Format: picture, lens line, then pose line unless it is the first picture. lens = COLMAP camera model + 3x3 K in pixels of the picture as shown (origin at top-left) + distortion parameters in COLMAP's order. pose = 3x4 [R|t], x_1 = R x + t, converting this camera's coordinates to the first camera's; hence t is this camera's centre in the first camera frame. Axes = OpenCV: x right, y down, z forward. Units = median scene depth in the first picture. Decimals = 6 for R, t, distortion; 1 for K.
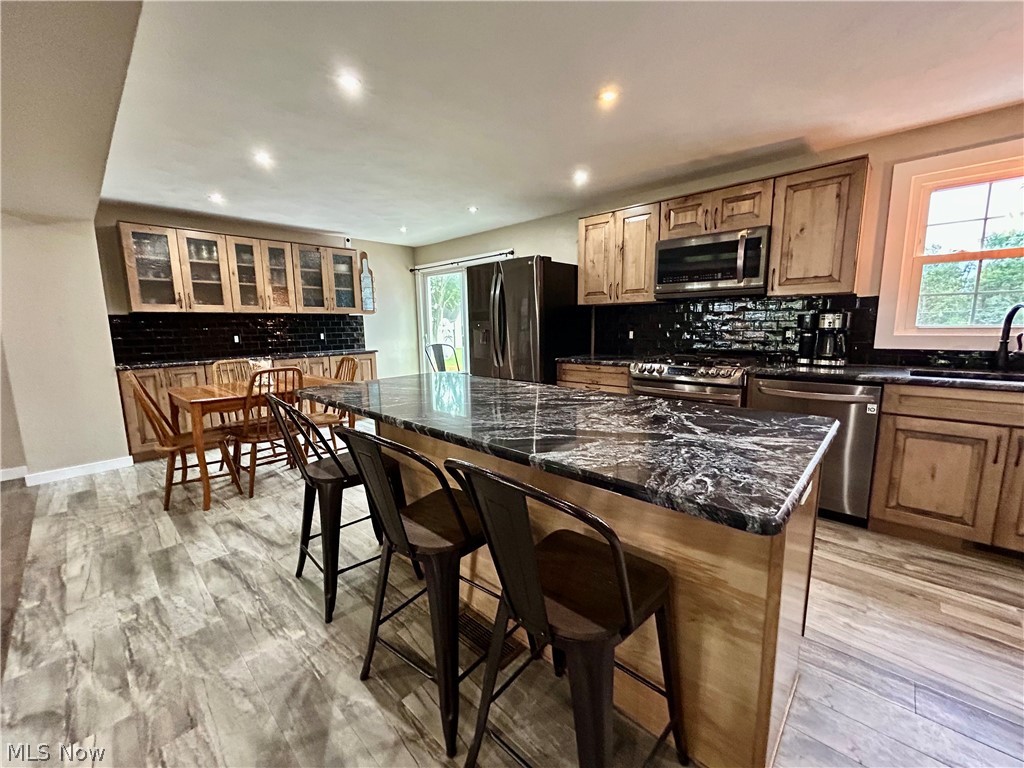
lens RADIAL K [[412.9, 0, 508.4], [0, 412.9, 382.9], [0, 0, 1]] dist [-0.001641, 0.002234]
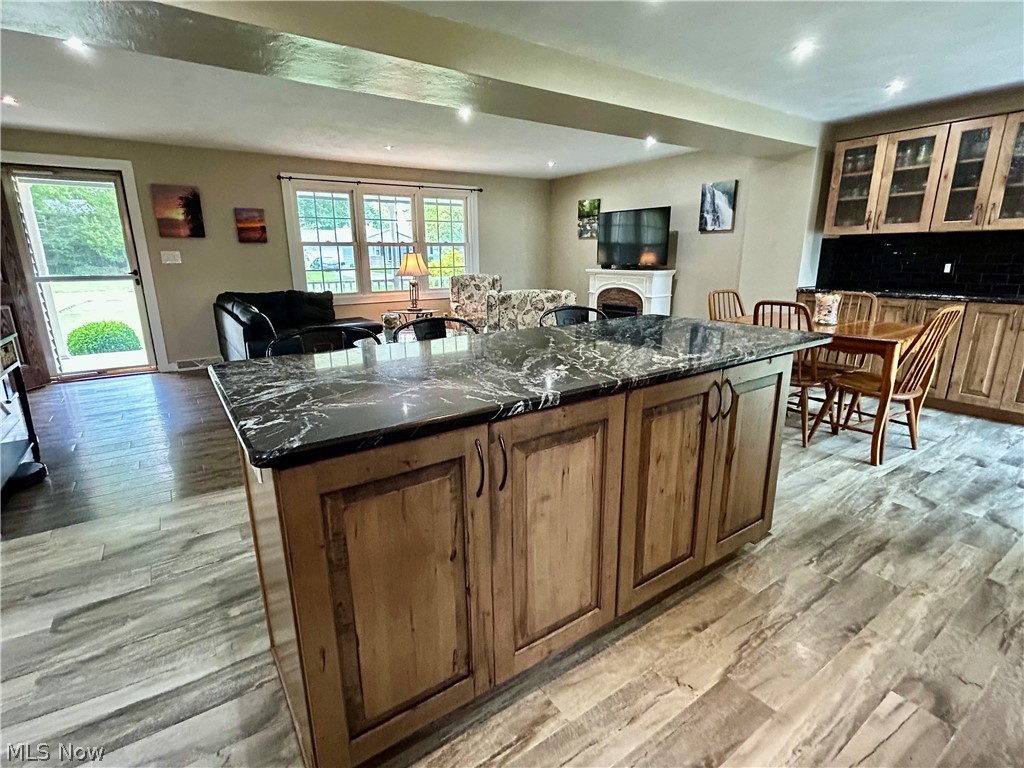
lens RADIAL K [[506.7, 0, 508.4], [0, 506.7, 379.1], [0, 0, 1]] dist [-0.001836, 0.004045]
pose [[-0.211767, 0.249624, -0.944904, 0.626242], [-0.132597, 0.950553, 0.280833, -0.104823], [0.968284, 0.184762, -0.168196, 0.659556]]
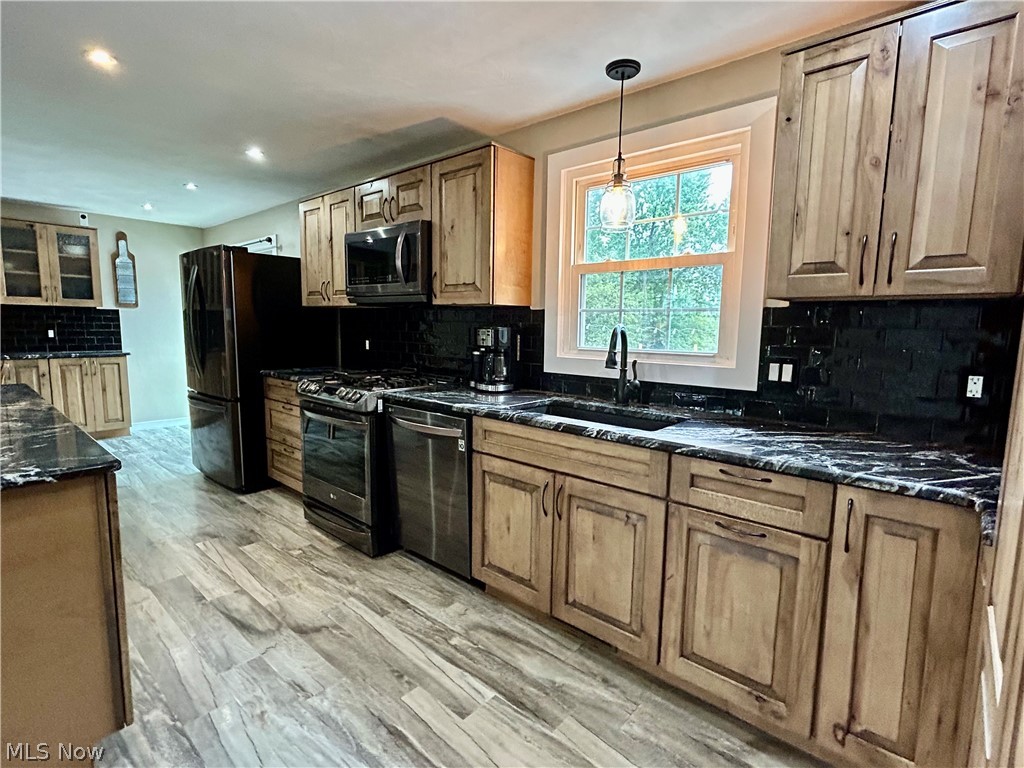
lens RADIAL K [[506.7, 0, 508.4], [0, 506.7, 382.2], [0, 0, 1]] dist [-0.001836, 0.004045]
pose [[0.999165, 0.029916, 0.027839, 0.724503], [-0.029109, 0.999157, -0.028939, -0.028519], [-0.028681, 0.028104, 0.999193, -0.014660]]
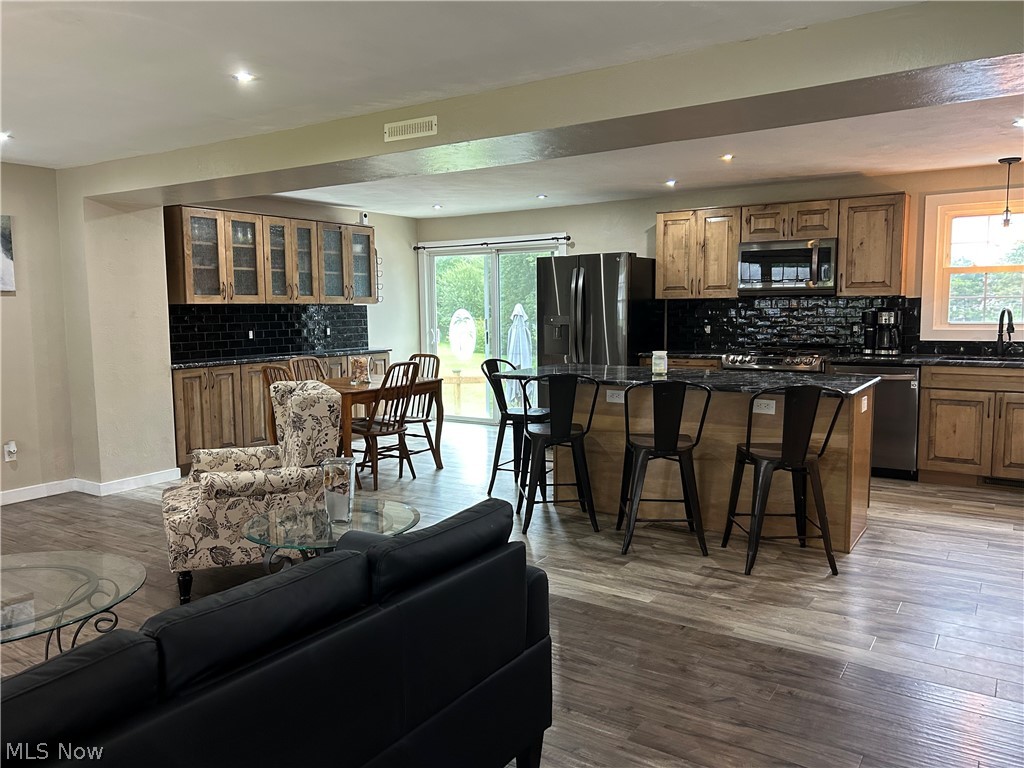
lens RADIAL K [[779.3, 0, 509.0], [0, 779.3, 381.4], [0, 0, 1]] dist [0.034037, -0.023262]
pose [[0.985218, -0.011726, 0.170902, -0.641139], [0.020211, 0.998643, -0.047994, 0.112668], [-0.170107, 0.050738, 0.984118, -0.970419]]
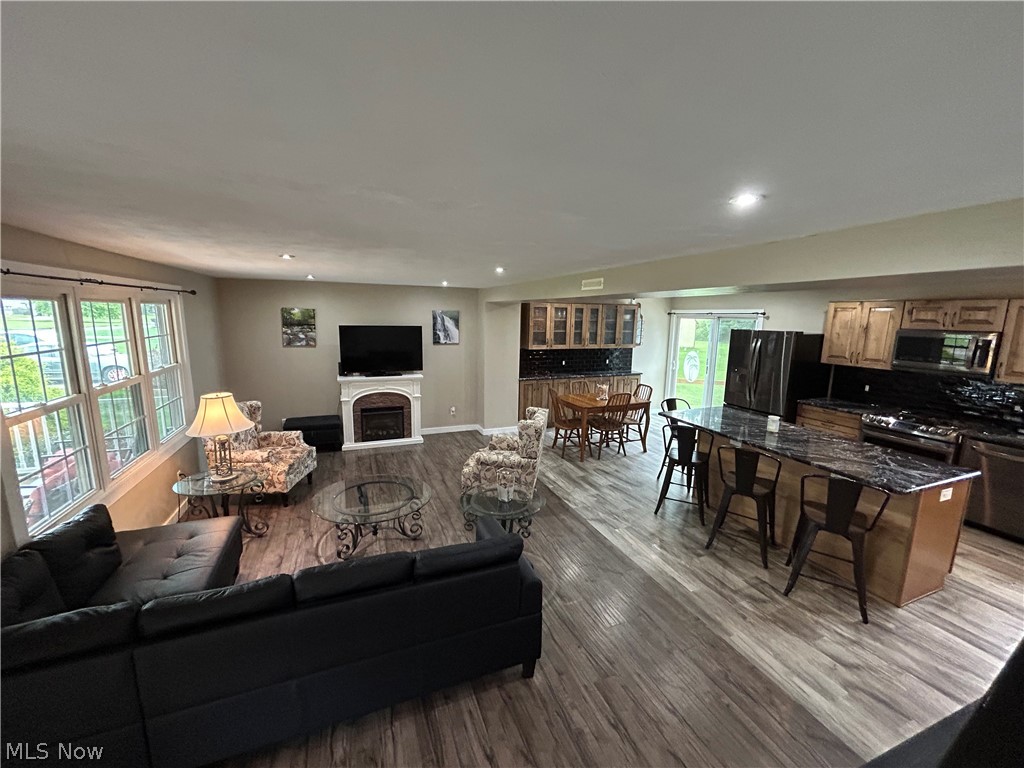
lens RADIAL K [[412.9, 0, 508.1], [0, 412.9, 383.0], [0, 0, 1]] dist [-0.001641, 0.002234]
pose [[0.904480, 0.097455, -0.415233, -0.259363], [-0.089407, 0.995238, 0.038831, -0.106931], [0.417040, 0.002003, 0.908886, -0.902952]]
